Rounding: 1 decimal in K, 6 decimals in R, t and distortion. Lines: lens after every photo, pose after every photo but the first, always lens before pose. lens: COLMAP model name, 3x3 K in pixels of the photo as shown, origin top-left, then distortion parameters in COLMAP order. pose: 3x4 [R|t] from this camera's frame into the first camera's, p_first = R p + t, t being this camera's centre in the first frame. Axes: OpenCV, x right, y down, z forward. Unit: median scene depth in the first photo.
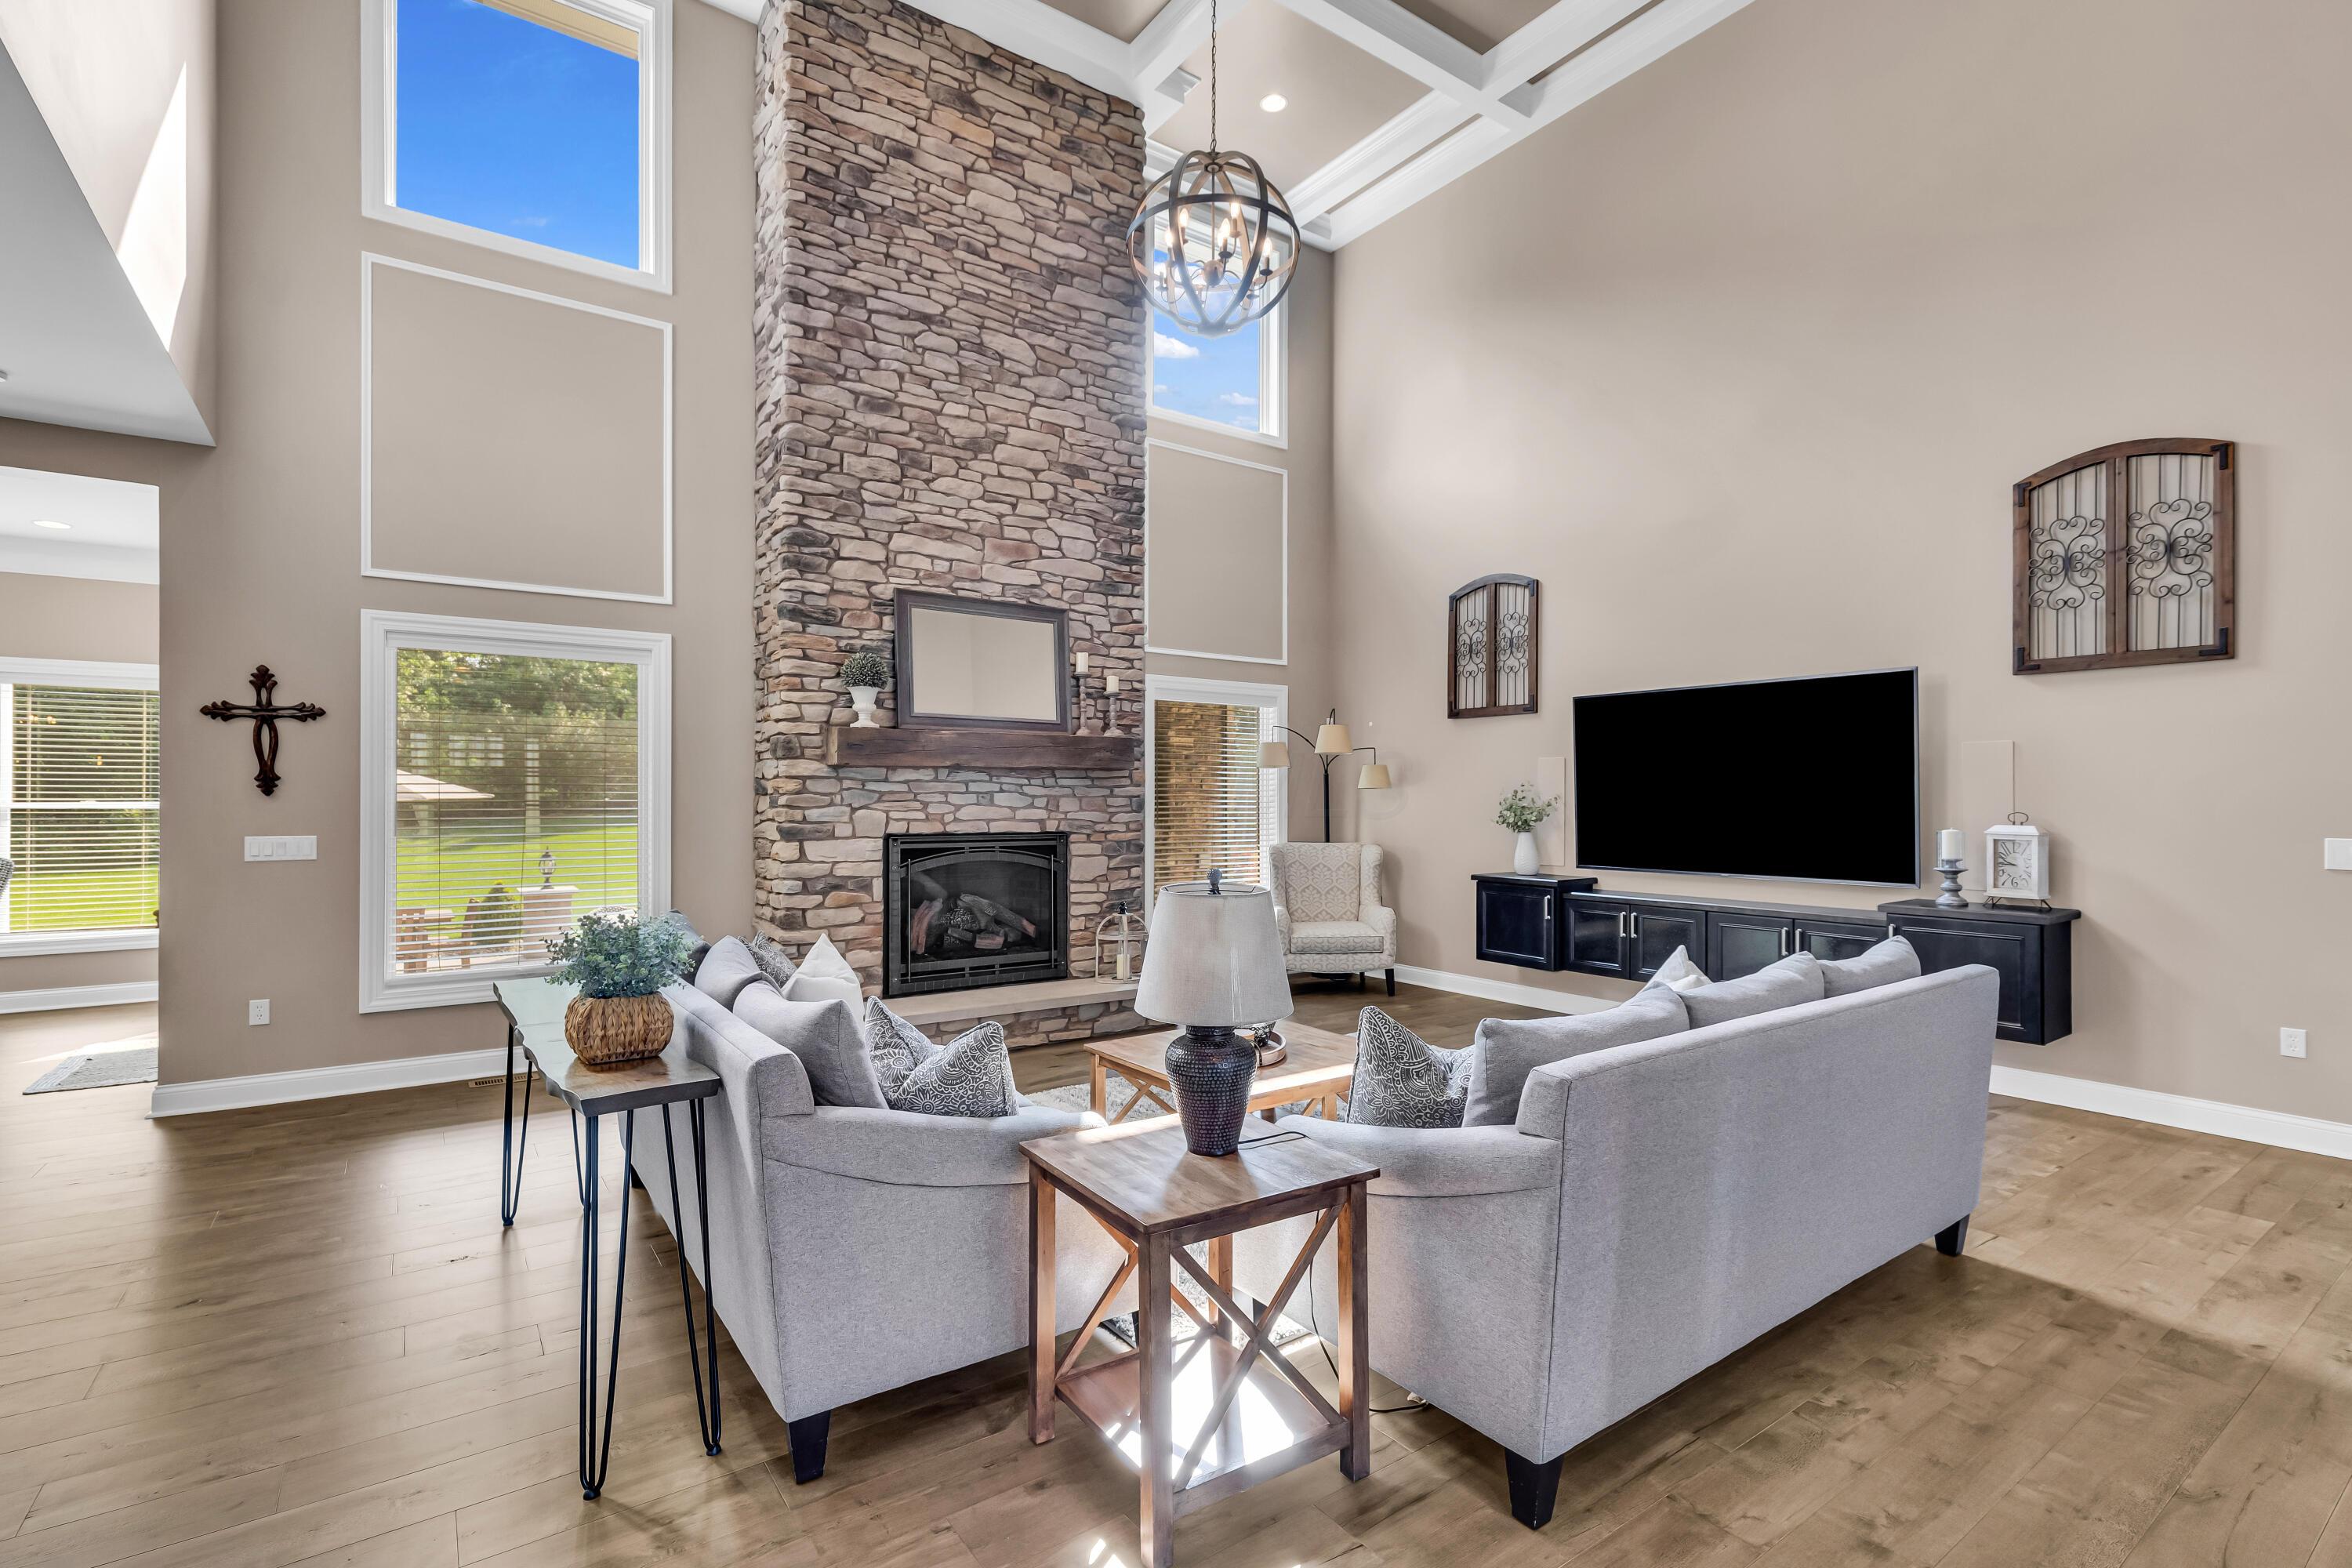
lens RADIAL K [[1096.4, 0, 1196.4], [0, 1096.4, 800.7], [0, 0, 1]] dist [0.003127, 0.000074]
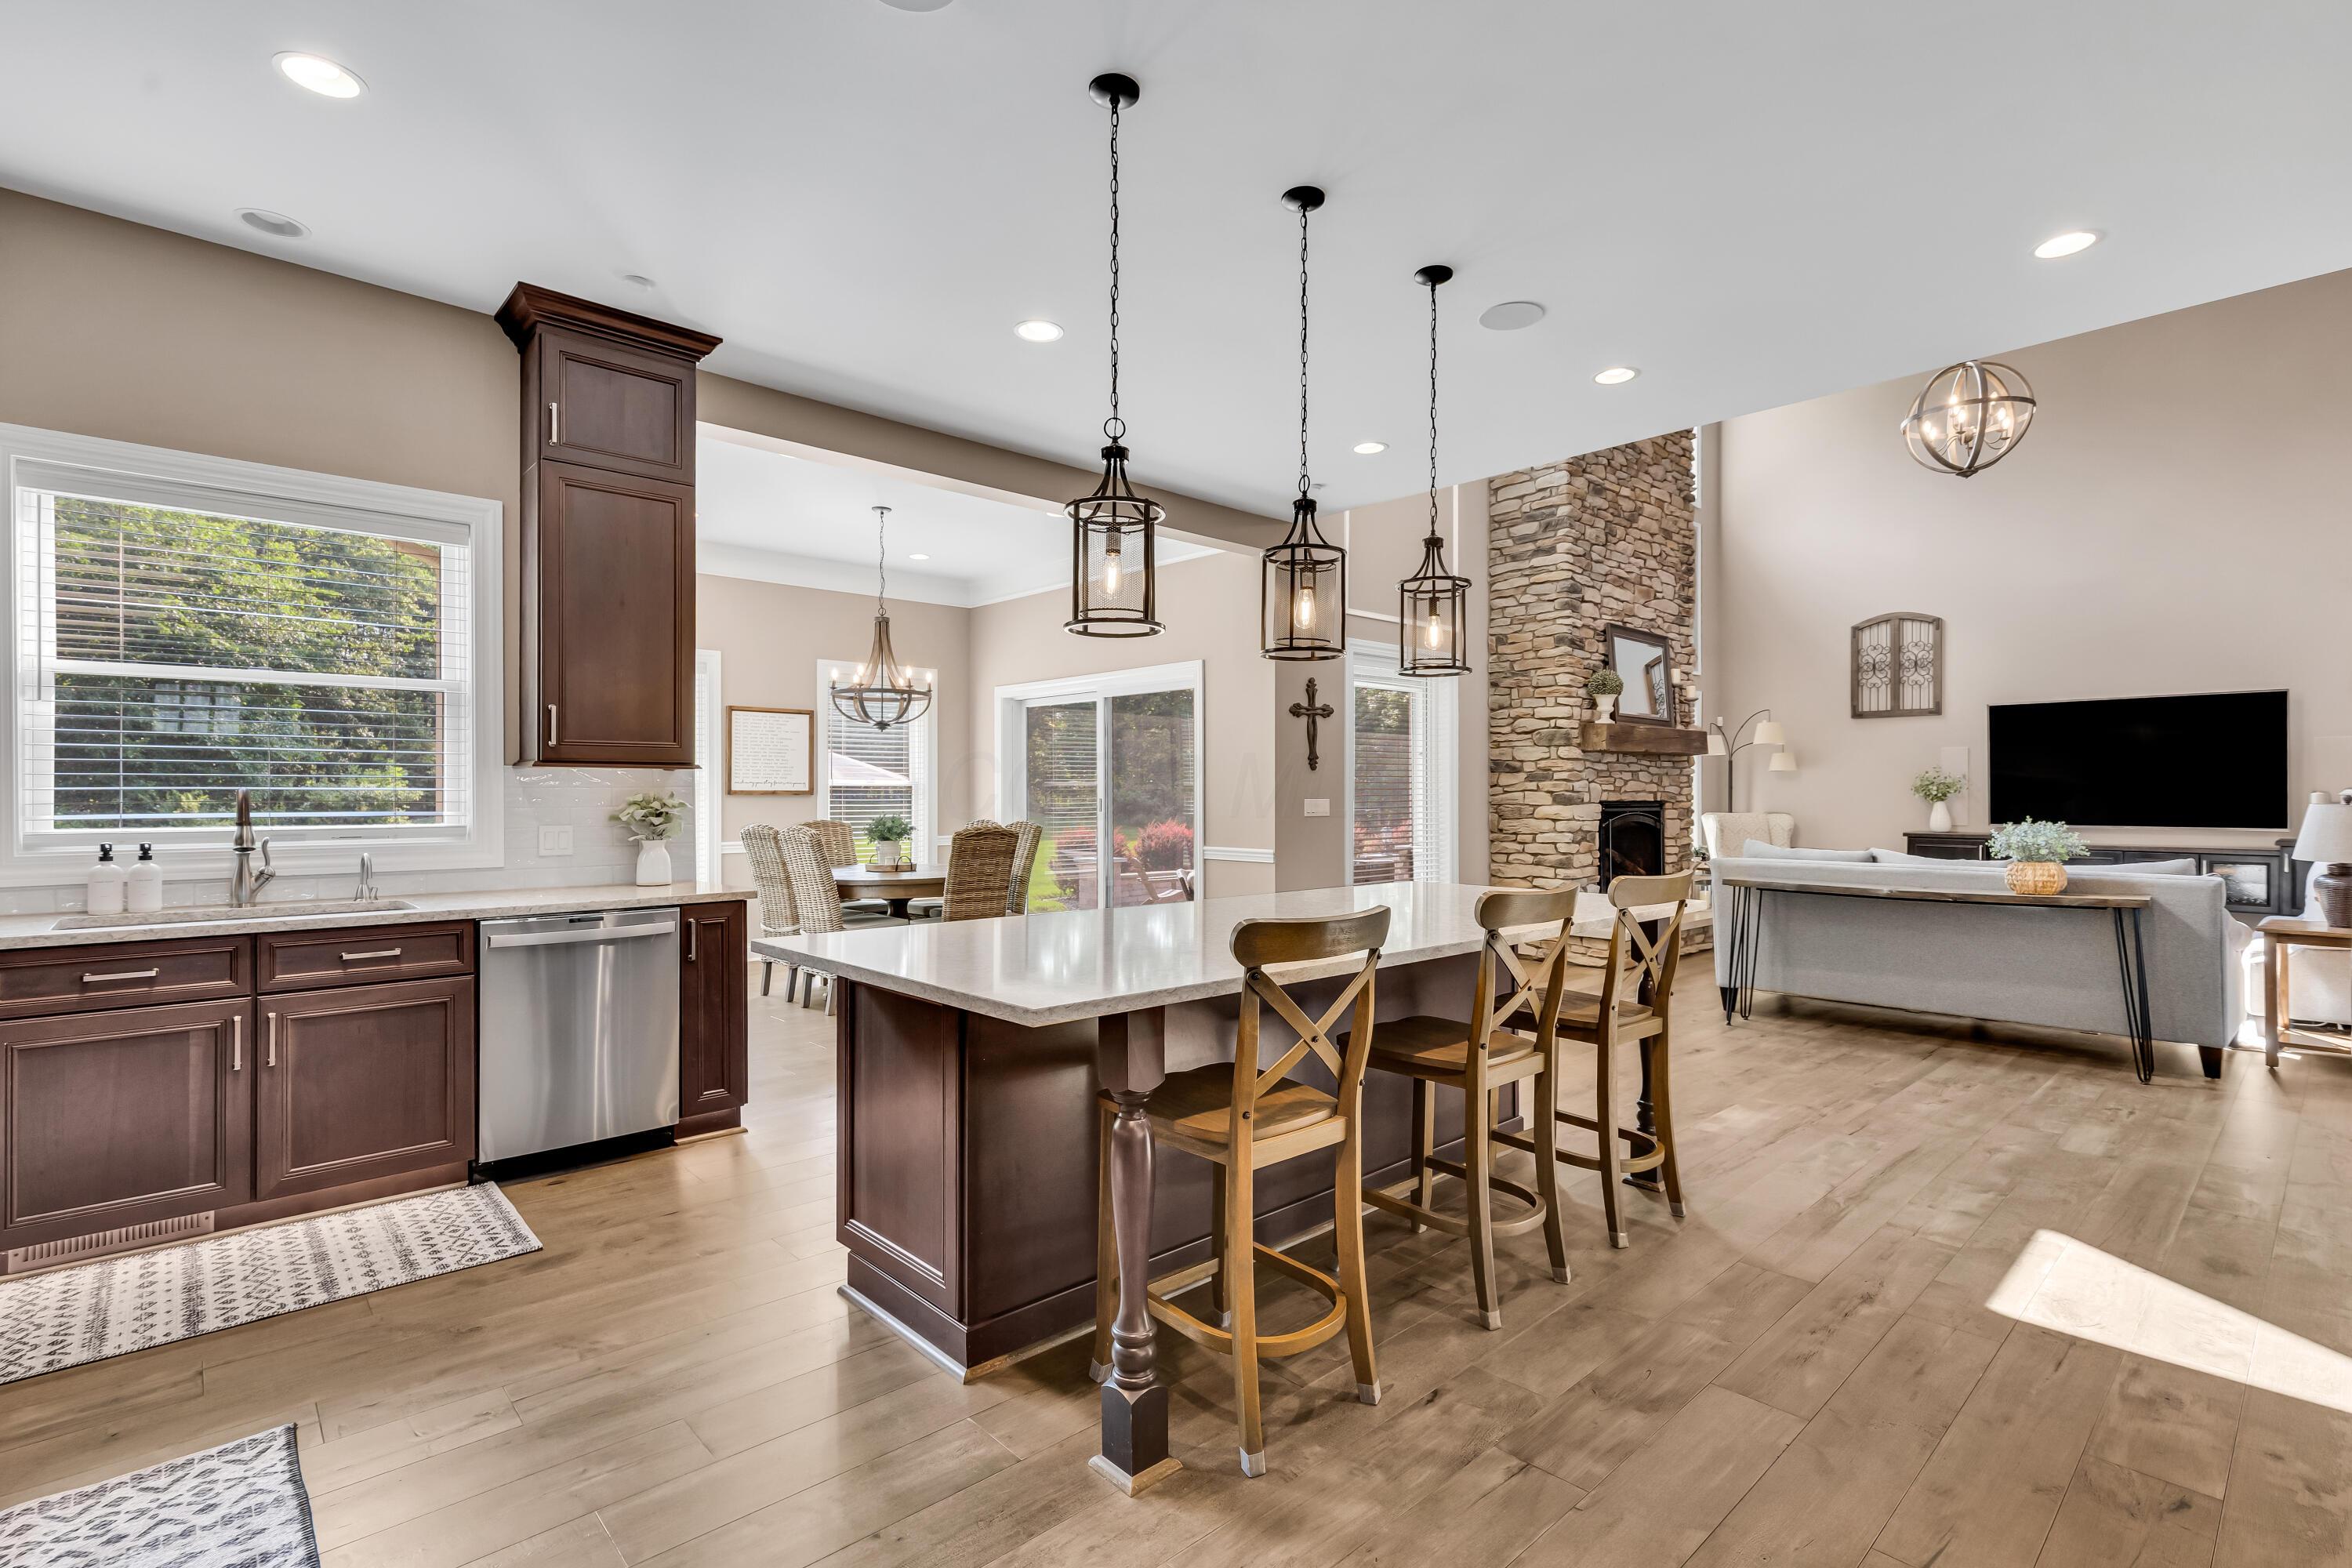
lens RADIAL K [[1096.4, 0, 1196.4], [0, 1096.4, 800.7], [0, 0, 1]] dist [0.003127, 0.000074]
pose [[0.992526, -0.002937, 0.121999, -0.916036], [0.002128, 0.999975, 0.006768, 0.019237], [-0.122016, -0.006458, 0.992507, -0.296055]]
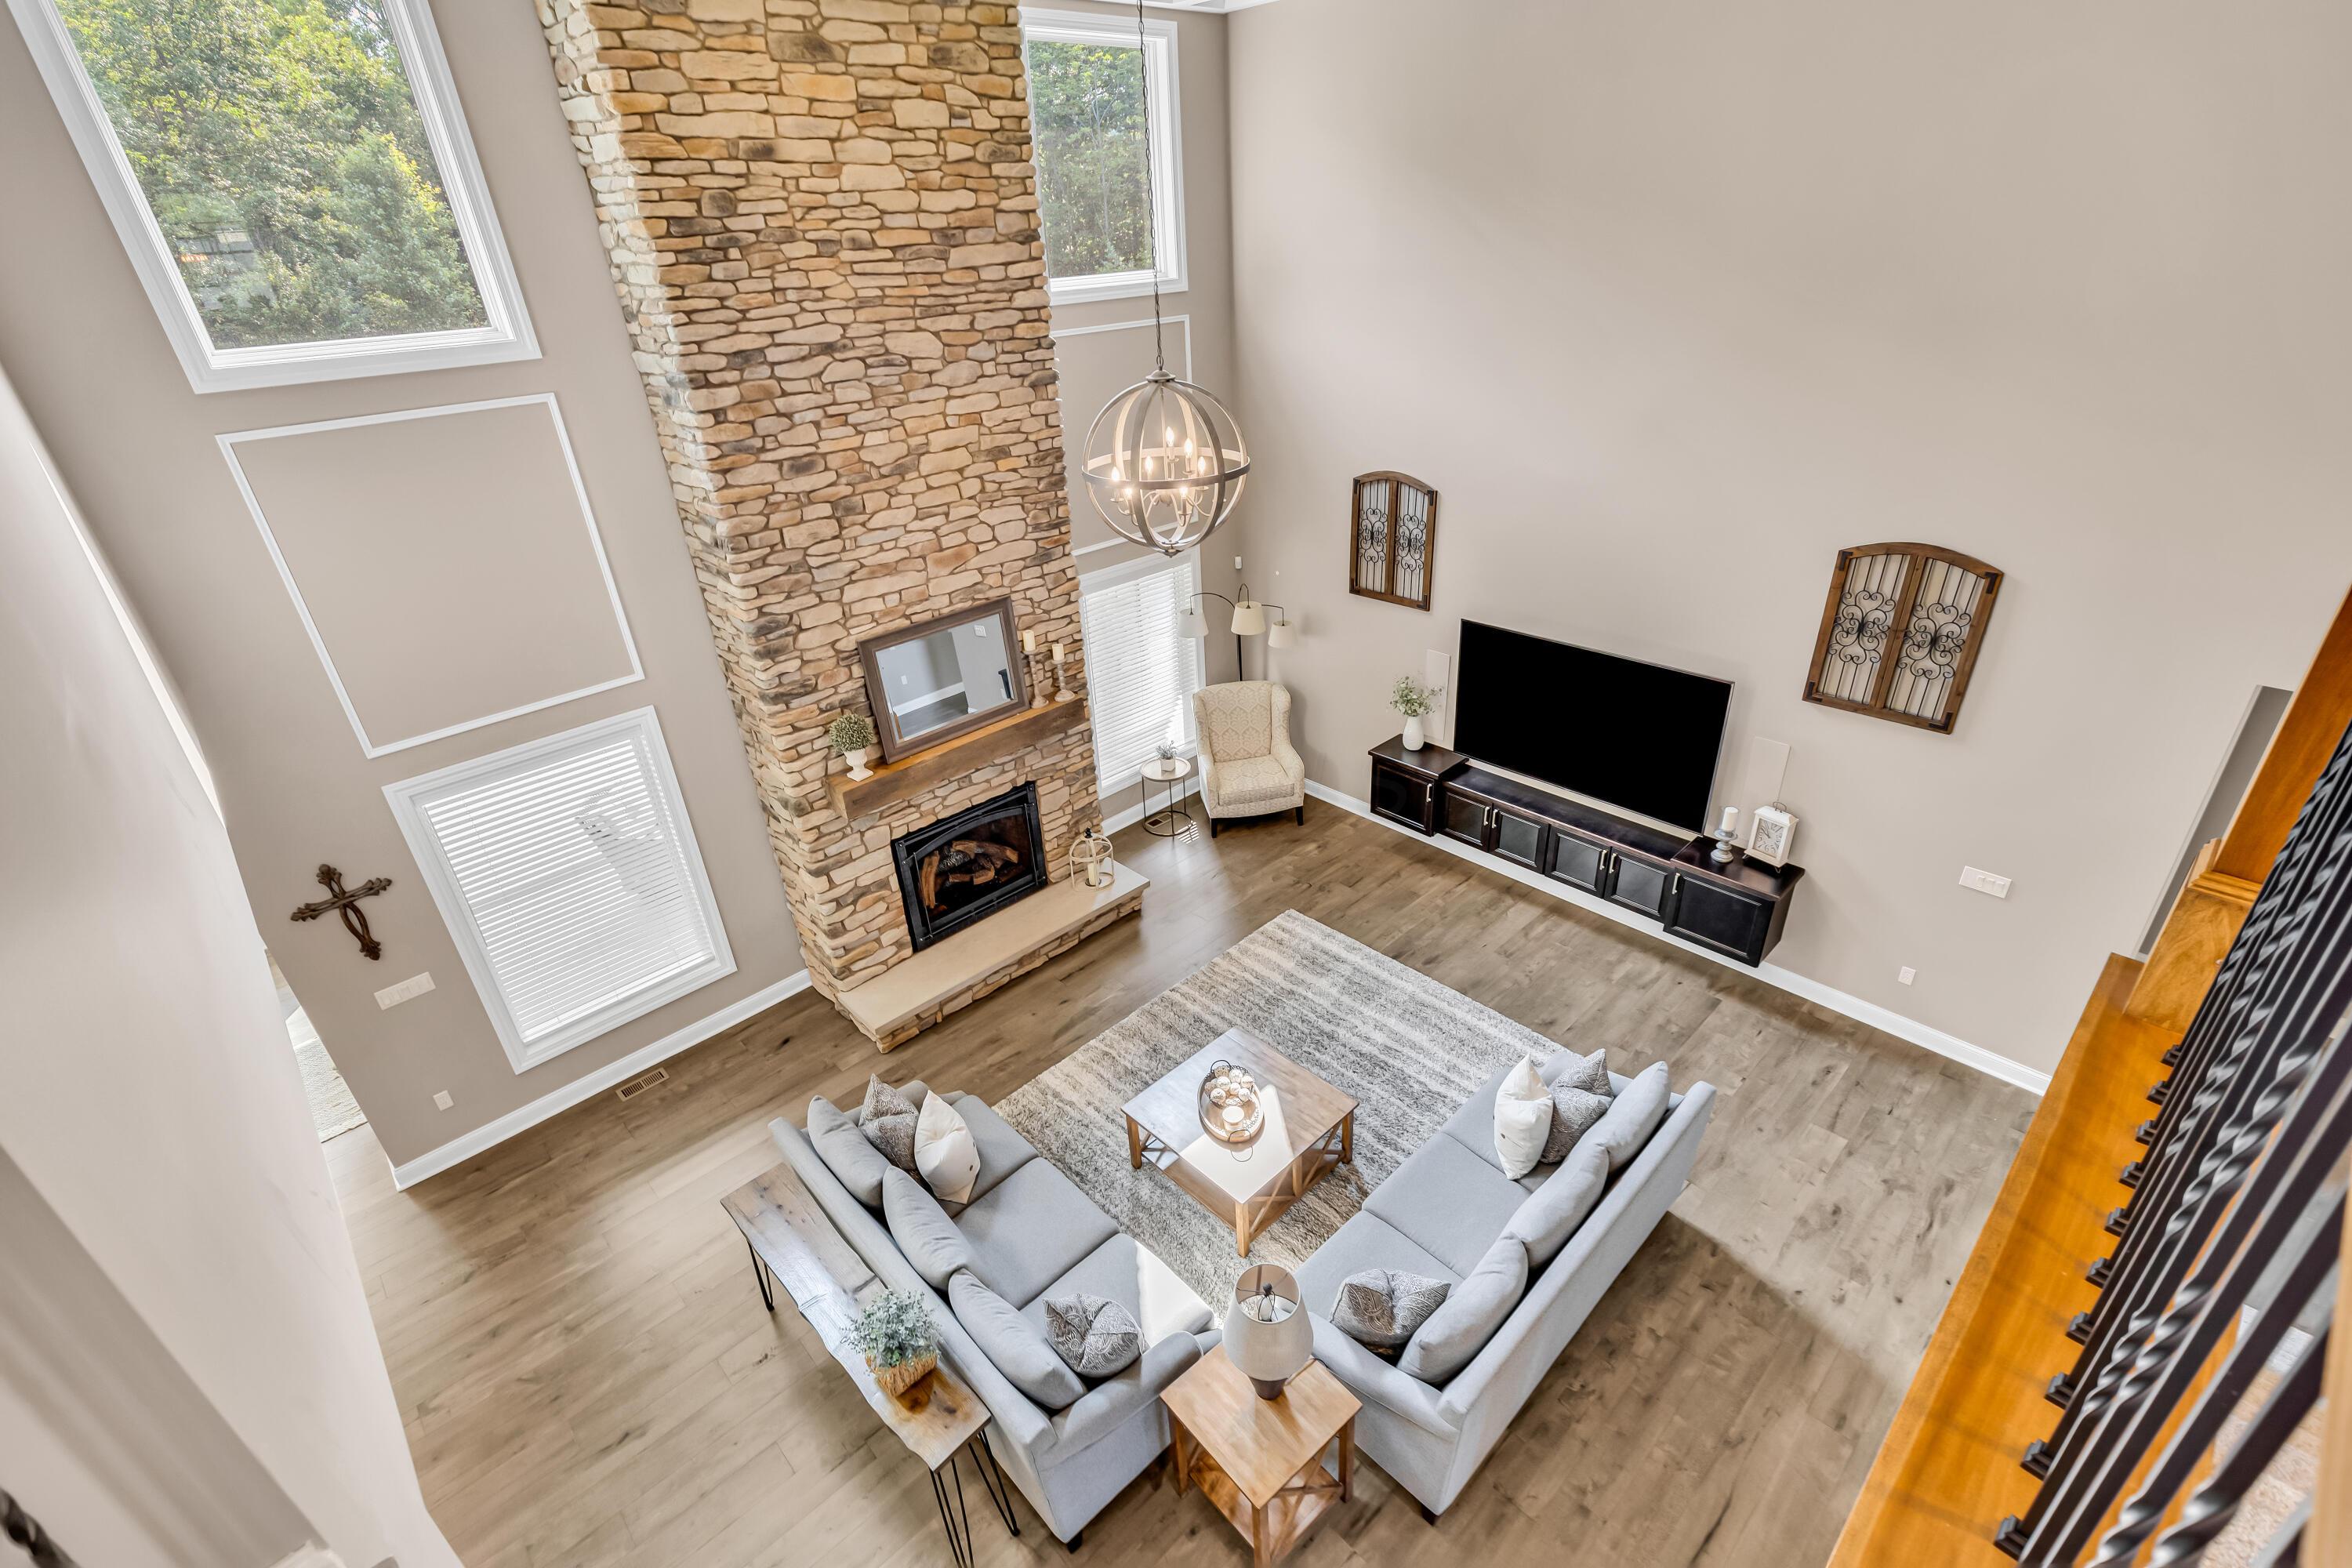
lens RADIAL K [[1059.2, 0, 1205.8], [0, 1059.2, 819.9], [0, 0, 1]] dist [0.003606, 0.000308]
pose [[0.988784, -0.106576, 0.104627, -0.063756], [0.042877, 0.873633, 0.484693, -0.502620], [-0.143063, -0.474771, 0.868404, -0.022933]]
